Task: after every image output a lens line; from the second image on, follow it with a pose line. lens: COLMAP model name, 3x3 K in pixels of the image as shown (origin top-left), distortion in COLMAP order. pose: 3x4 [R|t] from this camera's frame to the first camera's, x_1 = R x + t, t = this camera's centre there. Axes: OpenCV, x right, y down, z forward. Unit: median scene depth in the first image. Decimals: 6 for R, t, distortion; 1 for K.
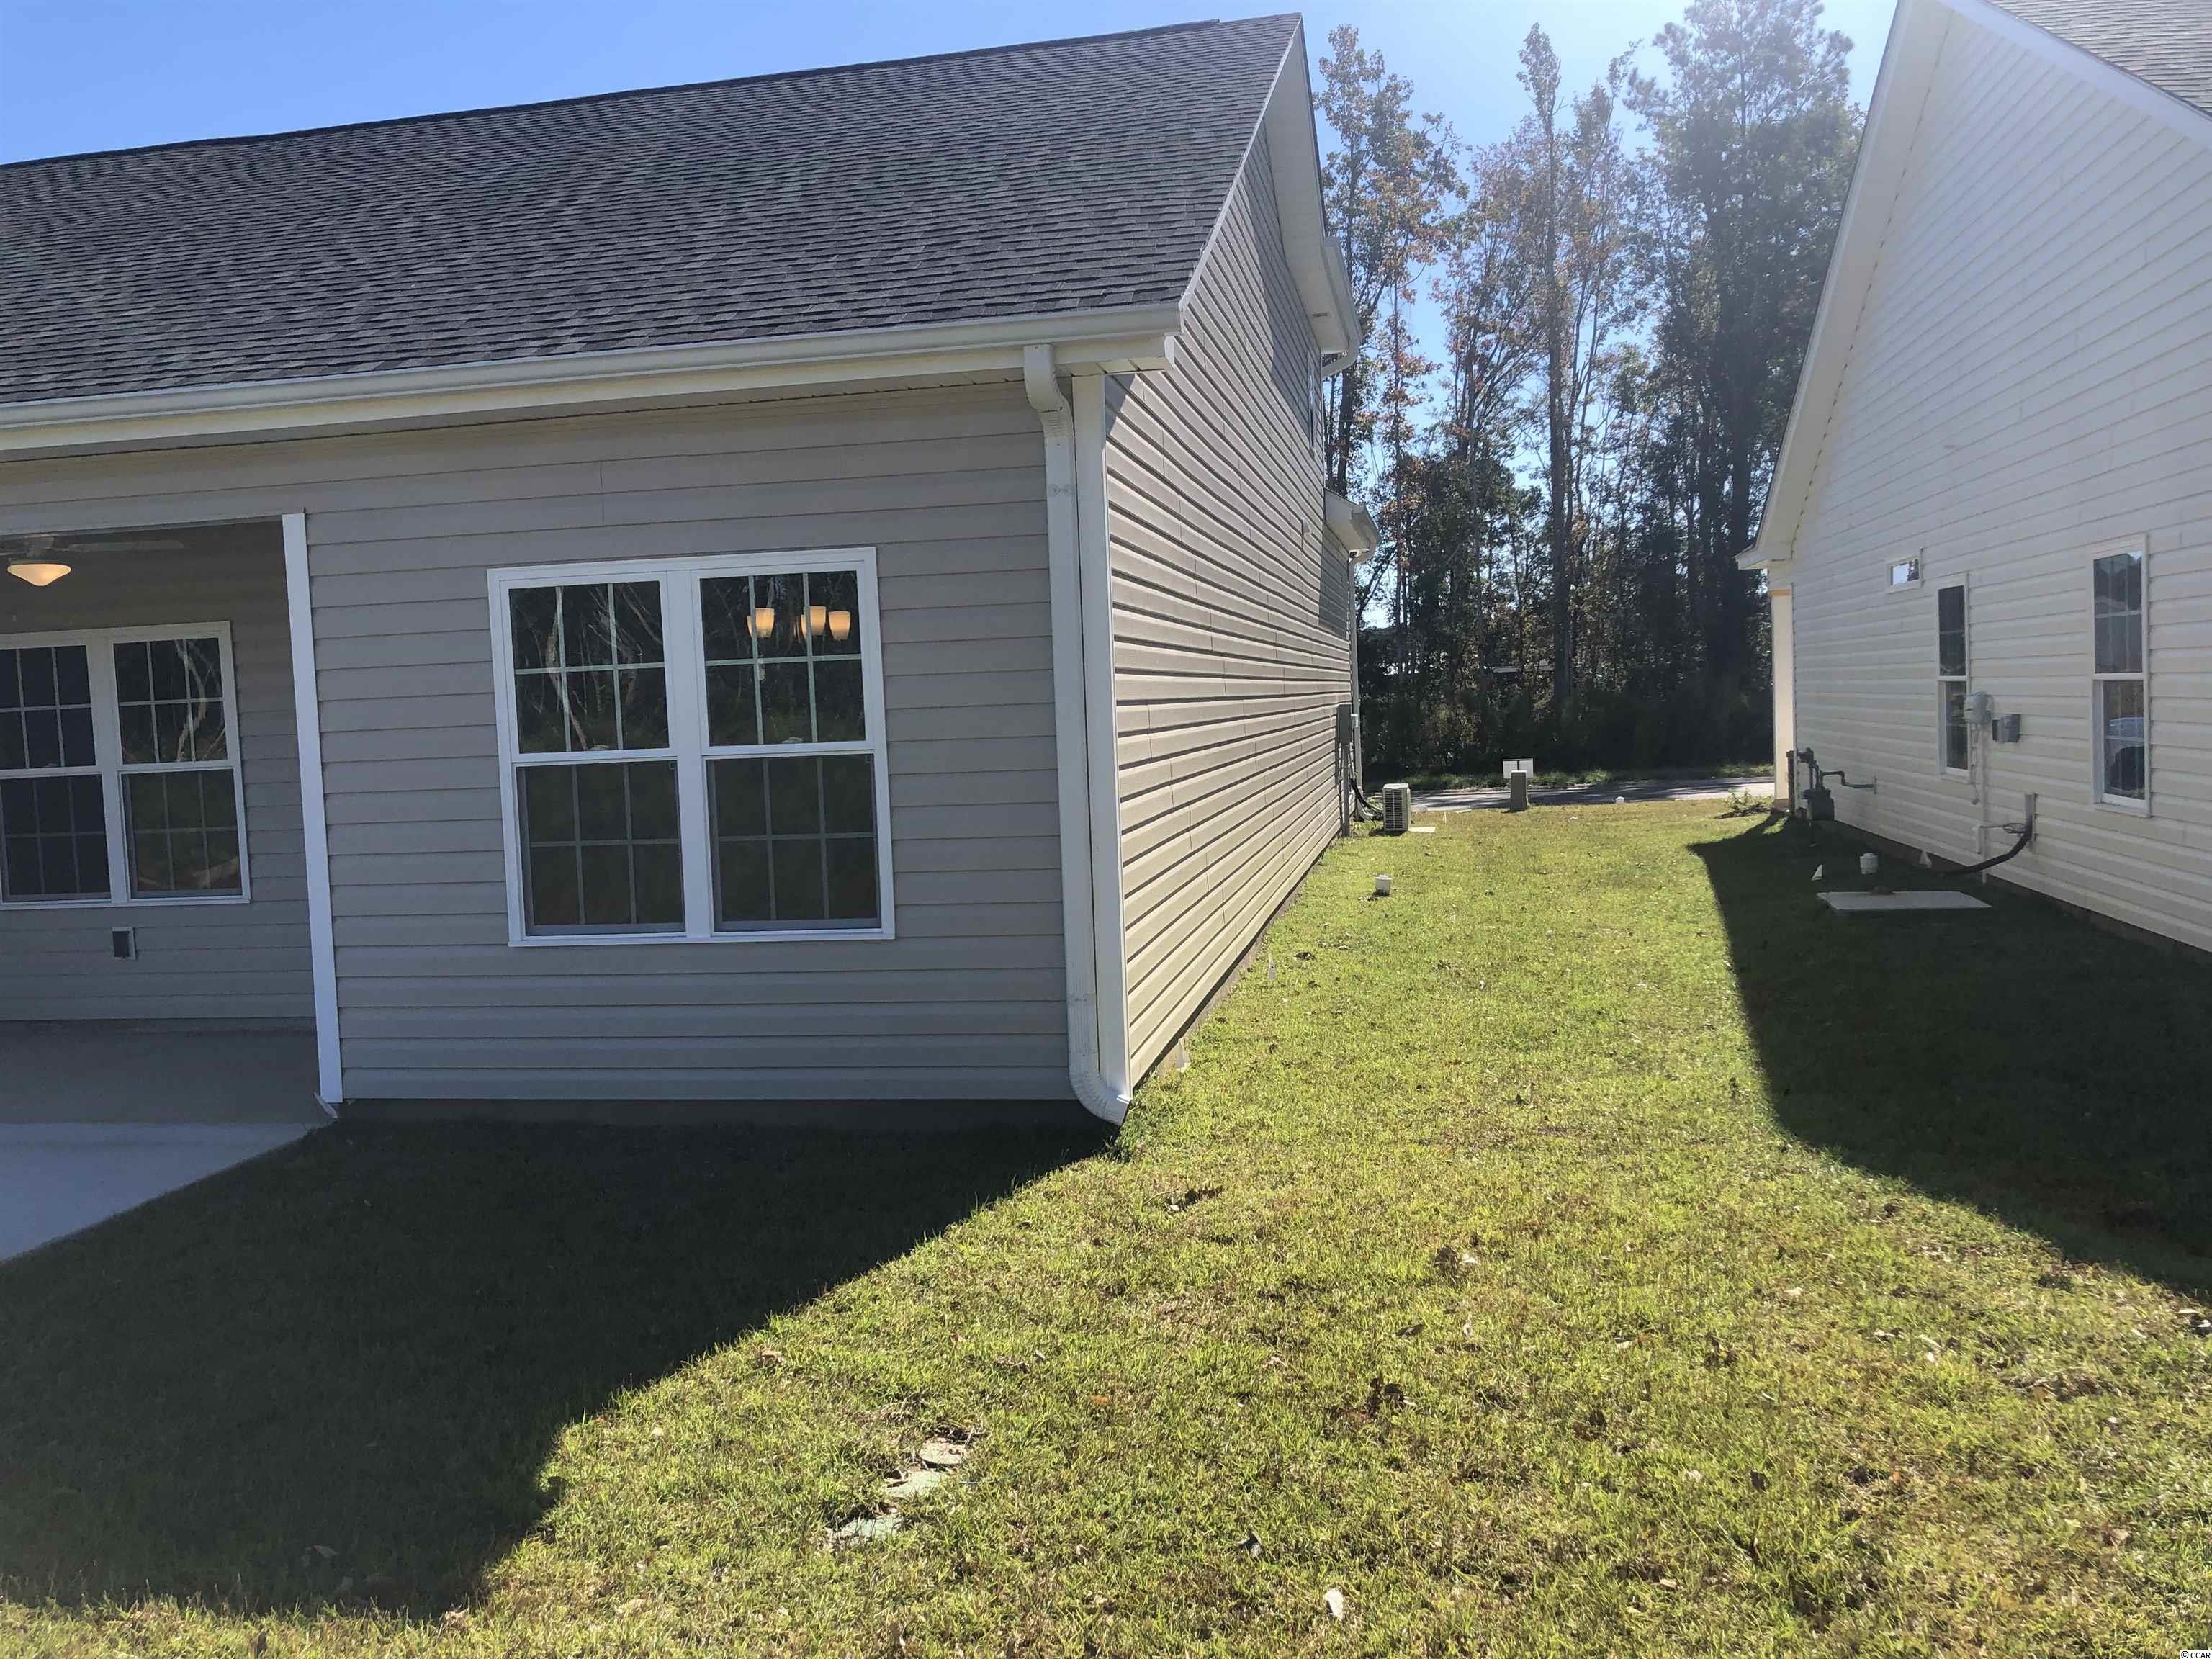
lens RADIAL K [[1827.3, 0, 1122.3], [0, 1827.3, 831.2], [0, 0, 1]] dist [0.024050, 0.002893]
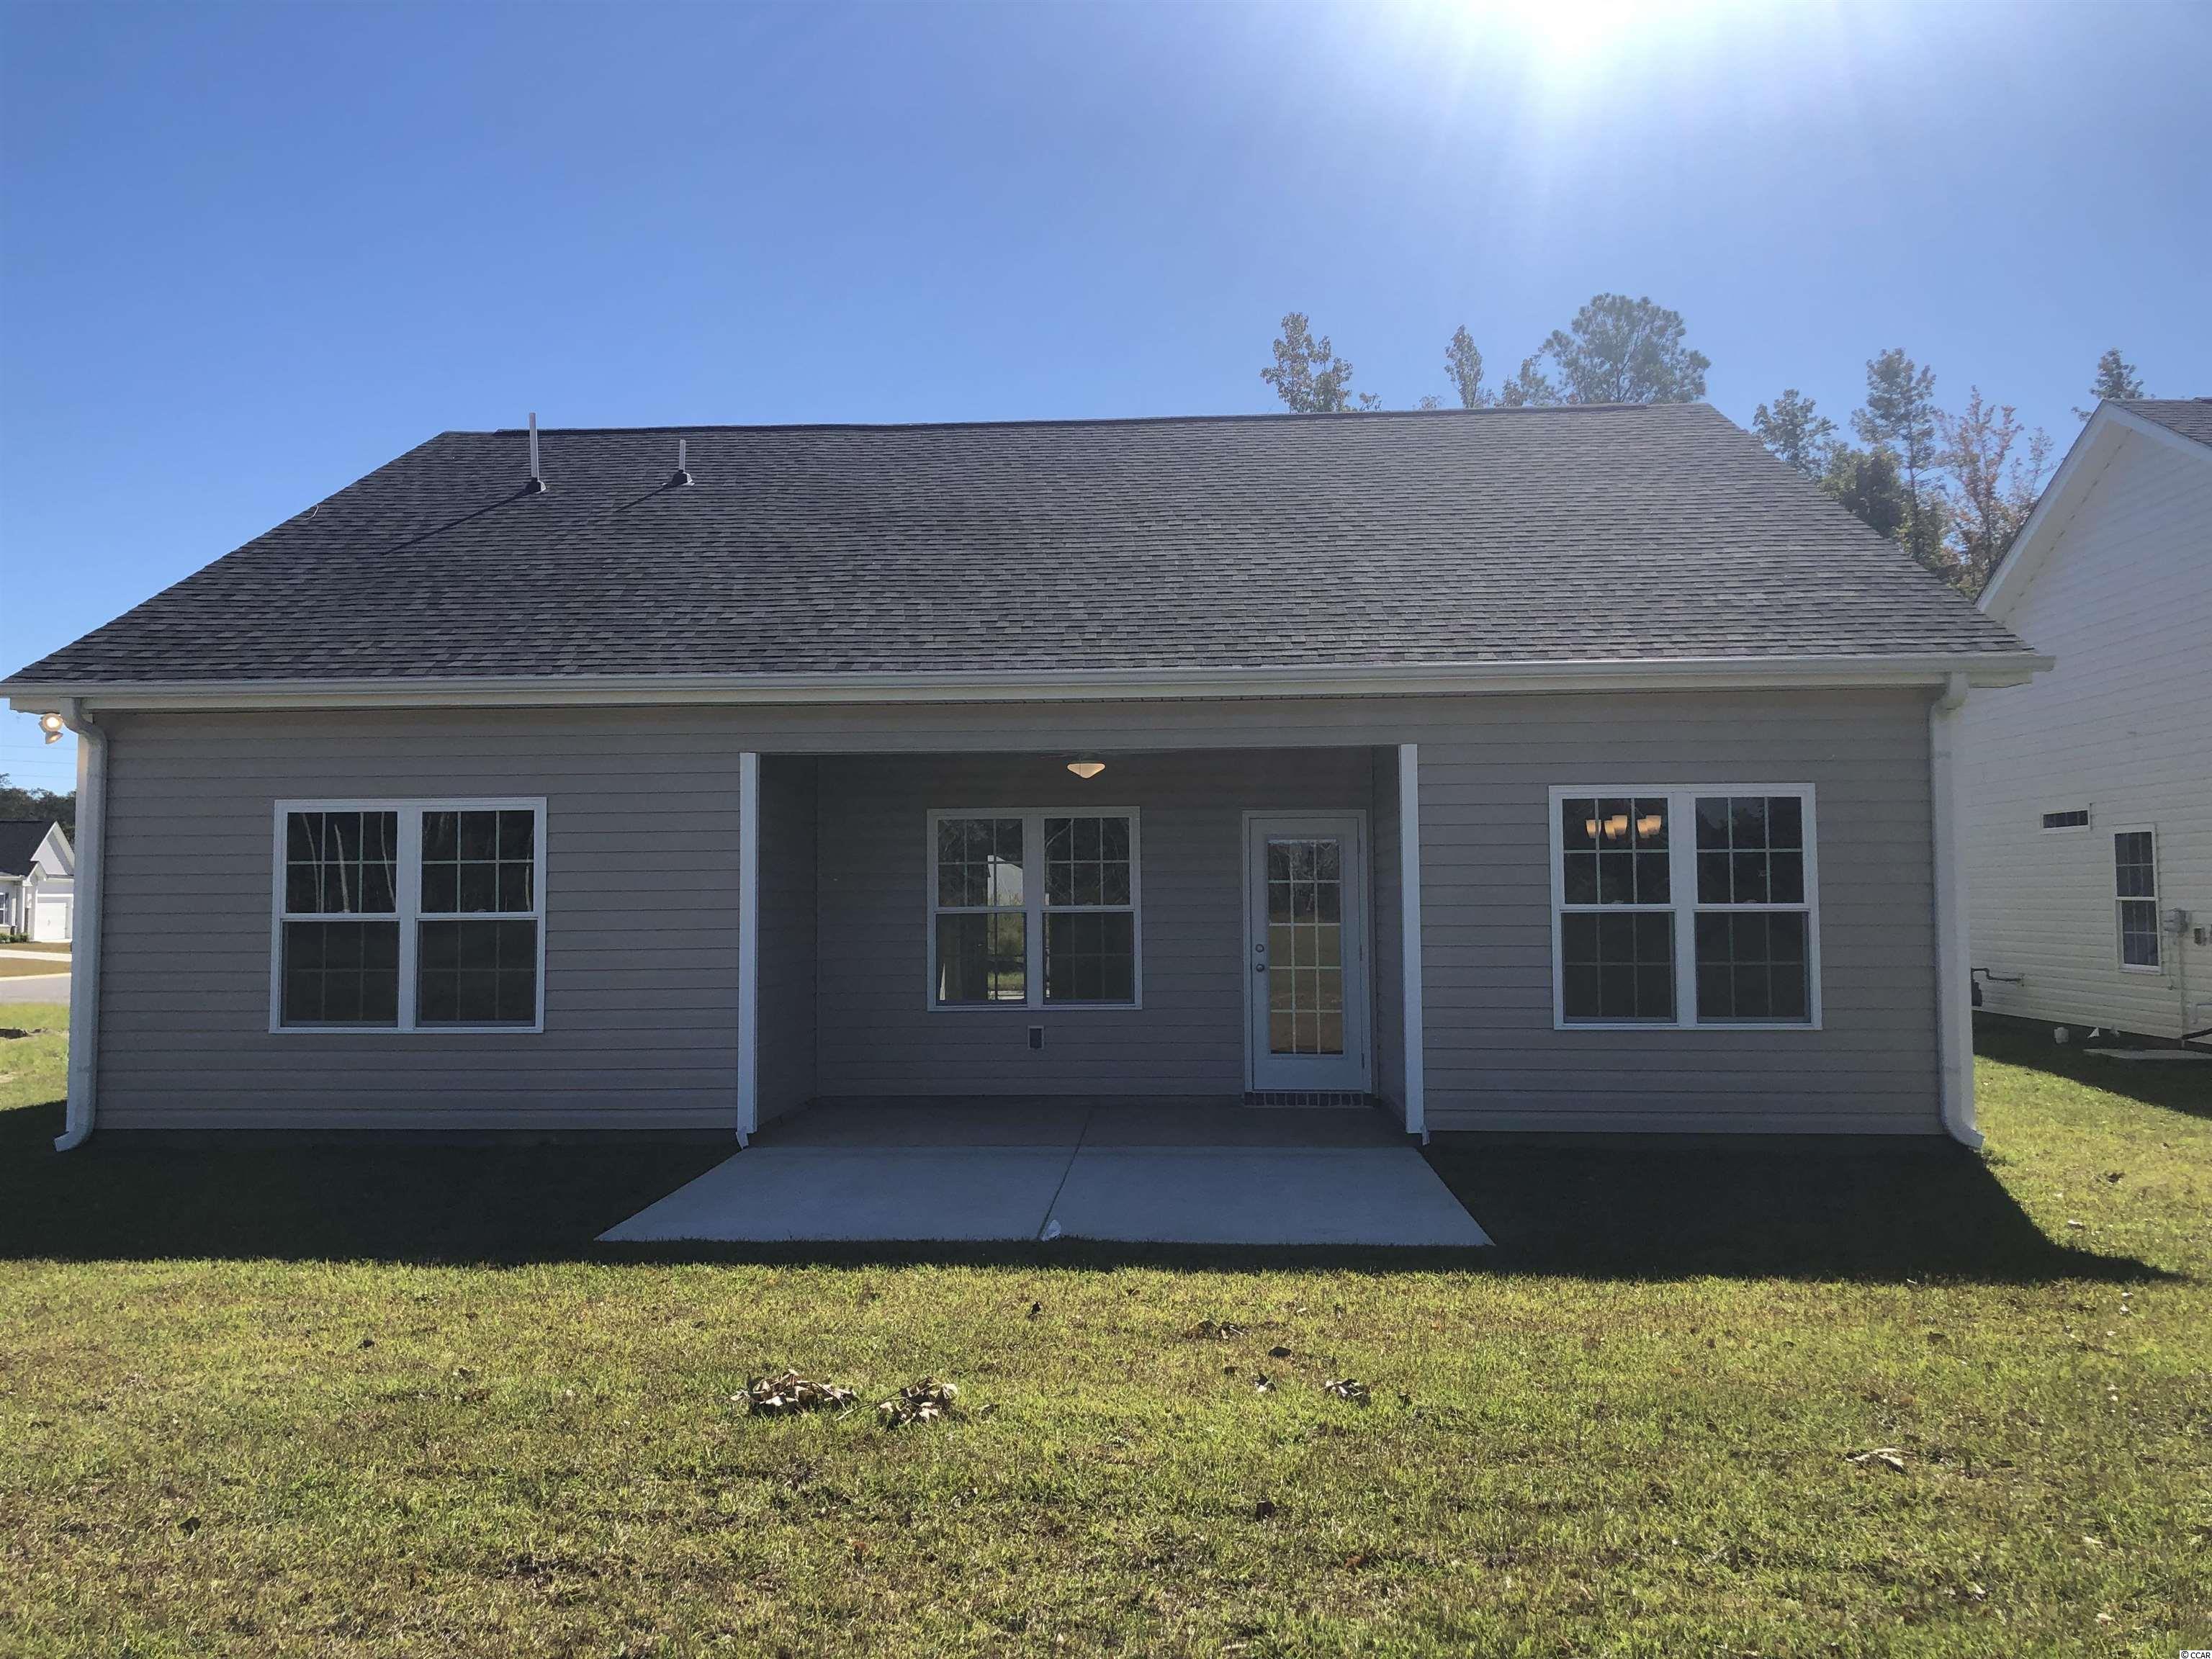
lens RADIAL K [[1827.3, 0, 1083.0], [0, 1827.3, 838.1], [0, 0, 1]] dist [0.024050, 0.002893]
pose [[0.990833, 0.044210, 0.127650, -0.488998], [-0.030495, 0.993741, -0.107462, 0.042409], [-0.131602, 0.102585, 0.985980, -0.251452]]
